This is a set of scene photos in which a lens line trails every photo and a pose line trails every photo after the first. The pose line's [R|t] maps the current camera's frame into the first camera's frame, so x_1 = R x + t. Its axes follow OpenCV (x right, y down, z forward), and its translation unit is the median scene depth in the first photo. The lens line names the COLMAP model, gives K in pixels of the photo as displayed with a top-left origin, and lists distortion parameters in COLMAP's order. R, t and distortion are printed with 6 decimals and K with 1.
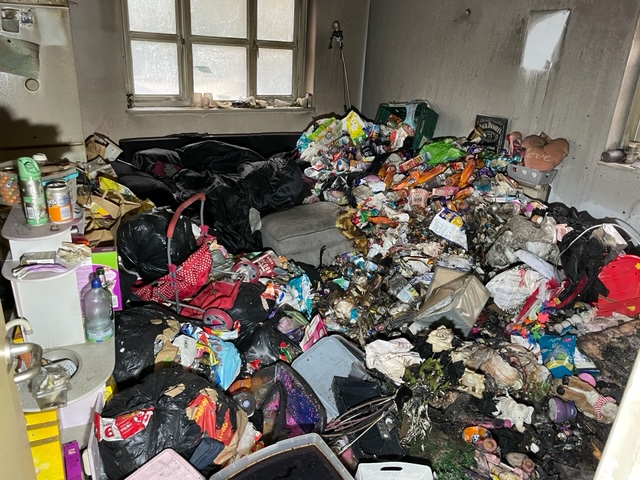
lens RADIAL K [[487.7, 0, 322.2], [0, 487.7, 238.4], [0, 0, 1]] dist [0.052988, -0.082708]
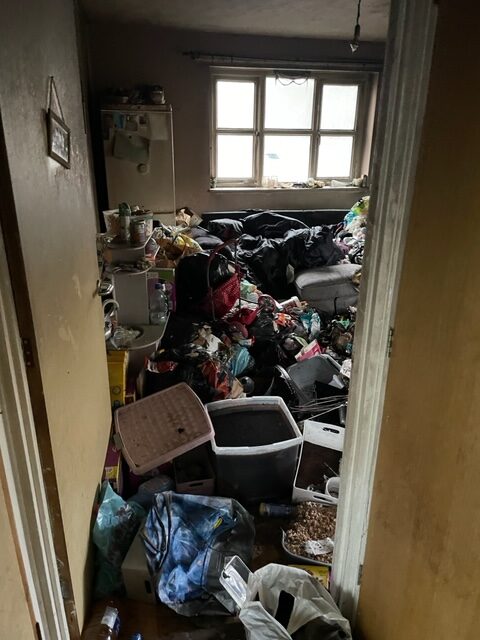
lens RADIAL K [[487.7, 0, 240.8], [0, 487.7, 319.2], [0, 0, 1]] dist [0.052988, -0.082708]
pose [[0.937758, 0.082086, -0.337448, 0.176629], [-0.088814, 0.996038, -0.004519, 0.094681], [0.335740, 0.034208, 0.941333, -0.206018]]
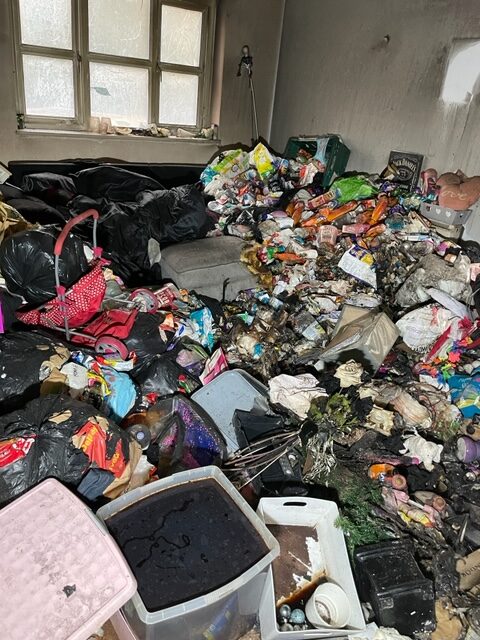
lens RADIAL K [[487.7, 0, 243.1], [0, 487.7, 323.3], [0, 0, 1]] dist [0.052988, -0.082708]
pose [[0.998753, 0.026712, 0.042174, -0.003234], [-0.029445, 0.997413, 0.065570, 0.034255], [-0.040314, -0.066730, 0.996956, 0.048847]]
